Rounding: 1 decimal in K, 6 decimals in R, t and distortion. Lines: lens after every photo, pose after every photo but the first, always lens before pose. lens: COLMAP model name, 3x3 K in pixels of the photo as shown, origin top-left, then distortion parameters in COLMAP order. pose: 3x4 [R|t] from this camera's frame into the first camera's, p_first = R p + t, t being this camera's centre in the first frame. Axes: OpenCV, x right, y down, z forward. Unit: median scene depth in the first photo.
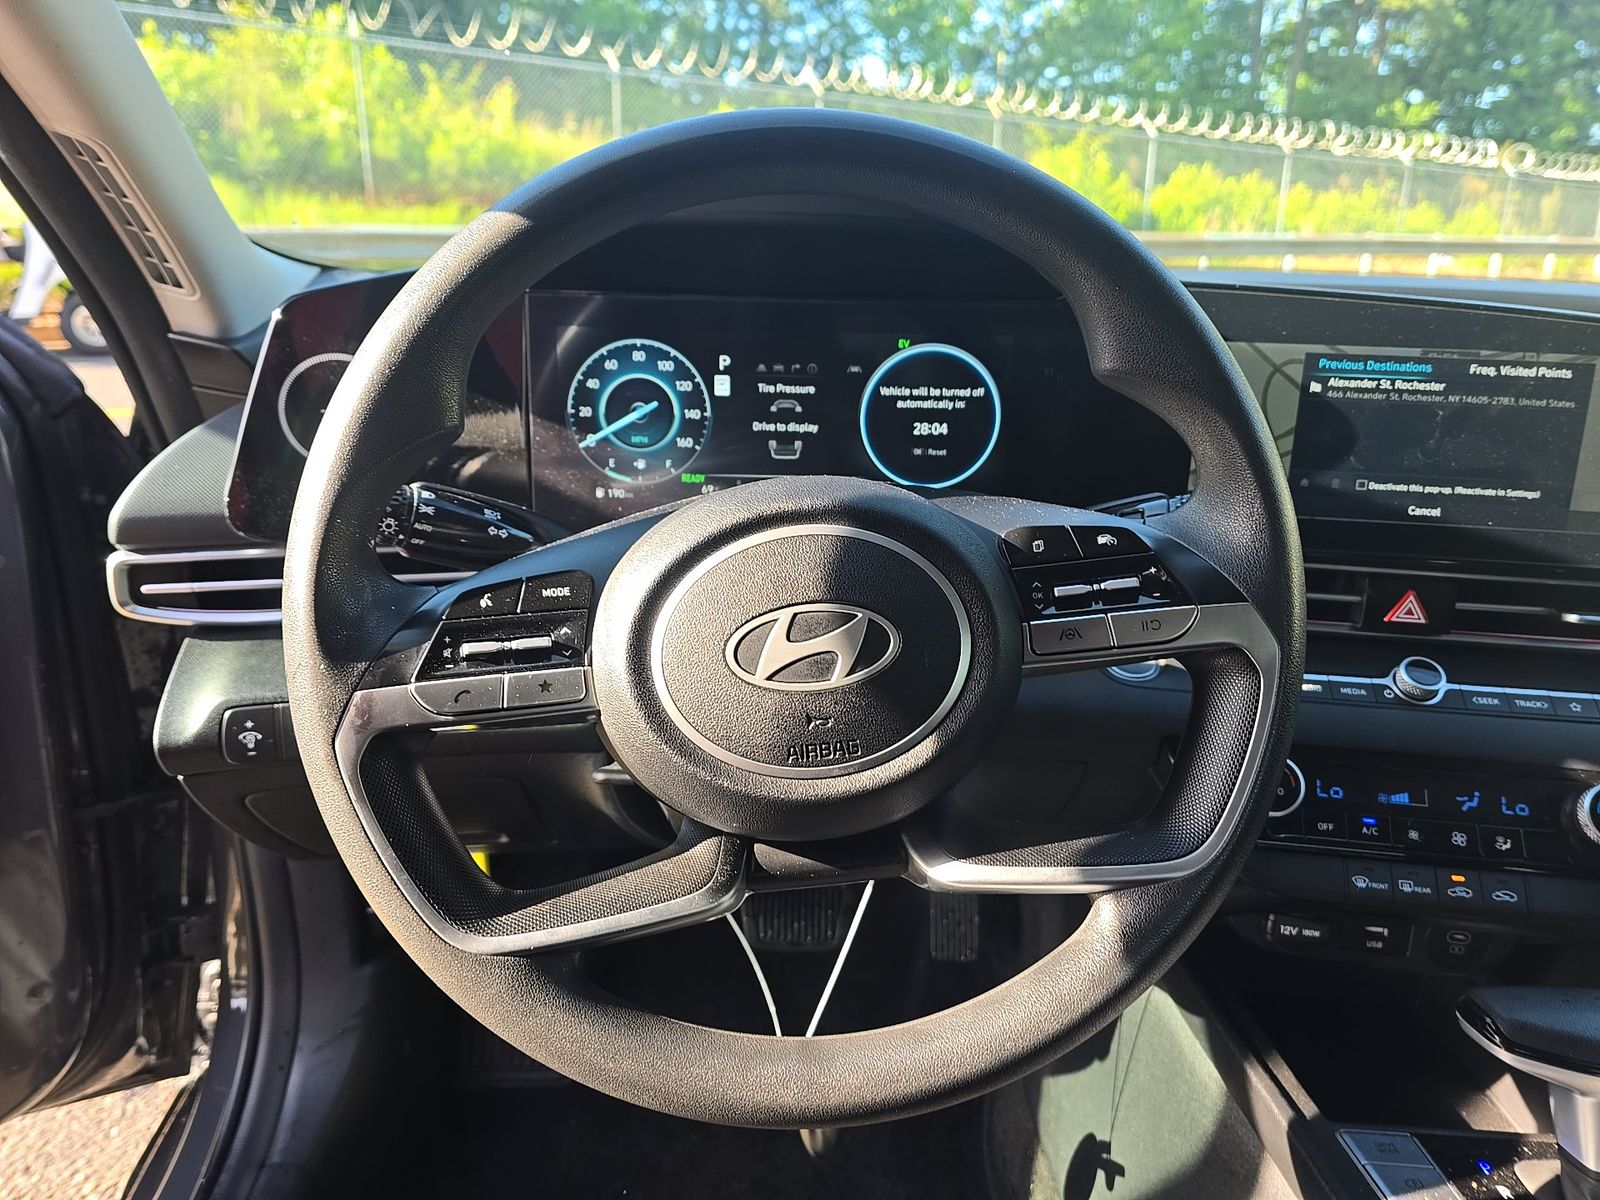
lens RADIAL K [[1071.8, 0, 770.0], [0, 1071.8, 593.6], [0, 0, 1]] dist [0.049888, -0.057346]
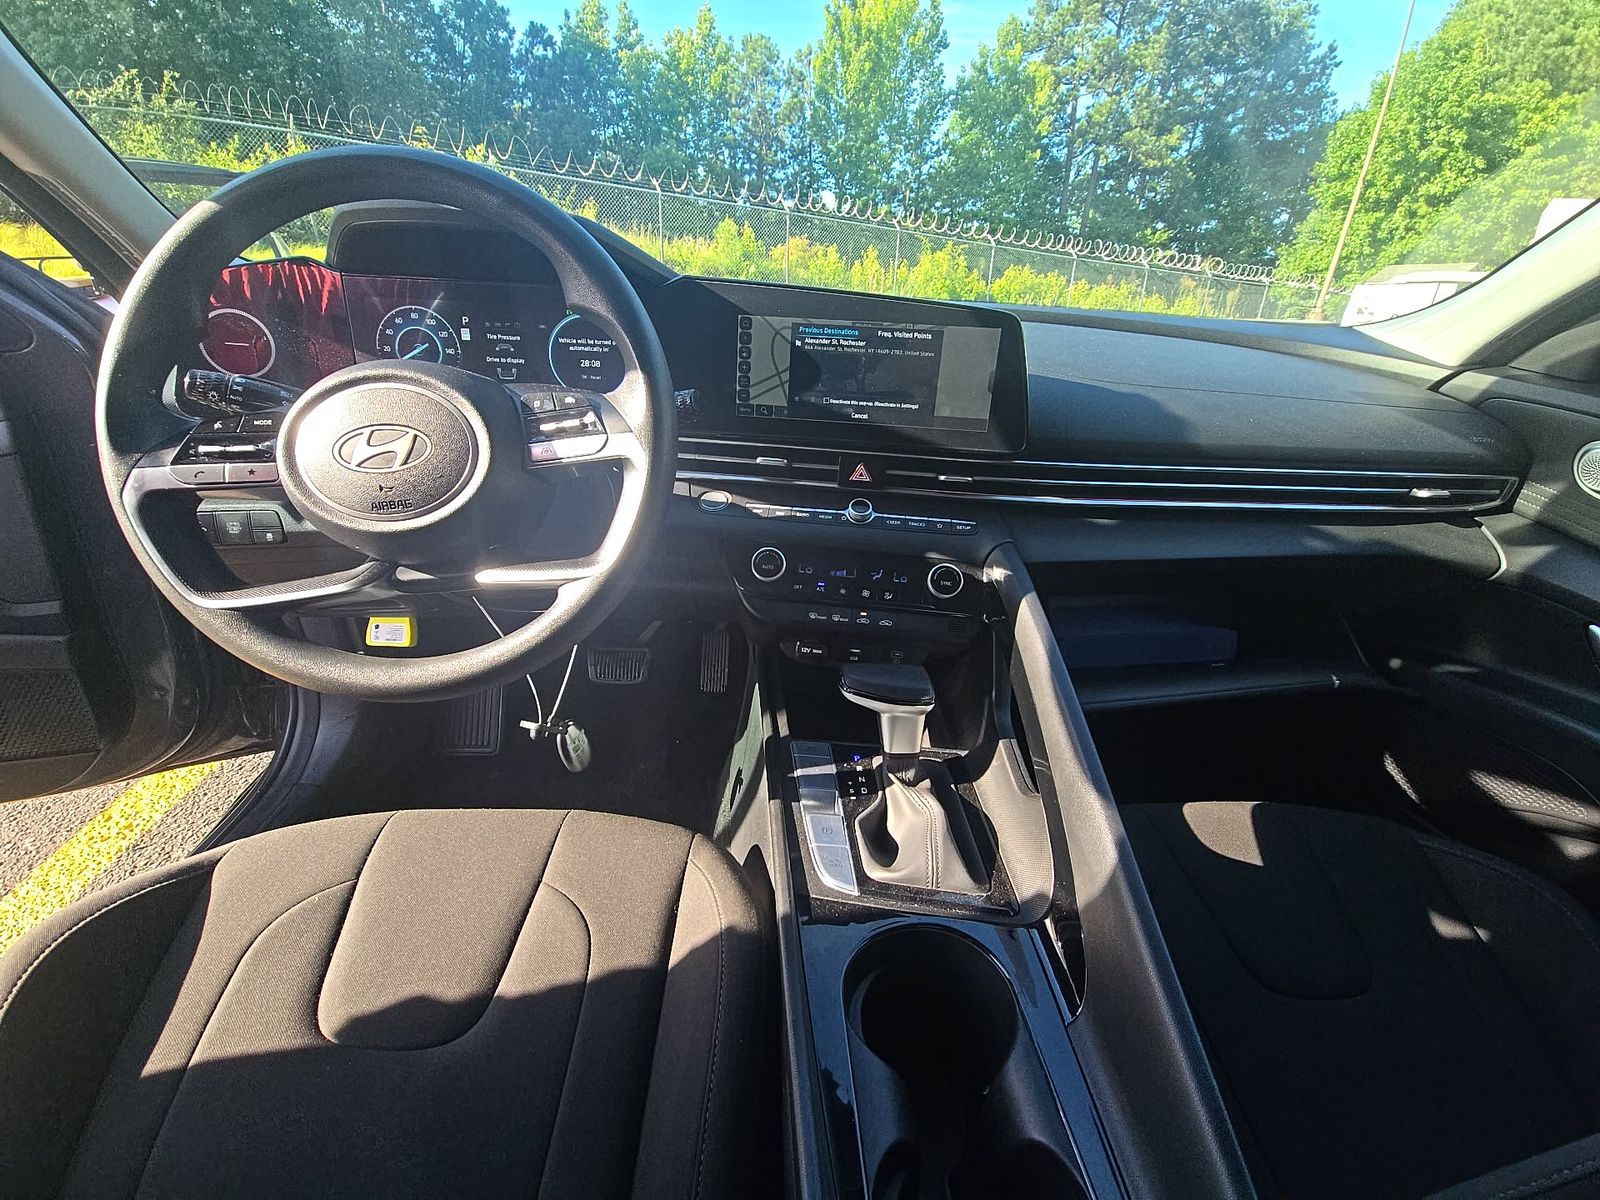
lens RADIAL K [[640.8, 0, 800.0], [0, 640.8, 600.0], [0, 0, 1]] dist [-0.000649, -0.000153]
pose [[0.999583, 0.011399, 0.026535, 0.474445], [-0.014135, 0.994339, 0.105306, 0.117961], [-0.025185, -0.105637, 0.994086, -0.096516]]
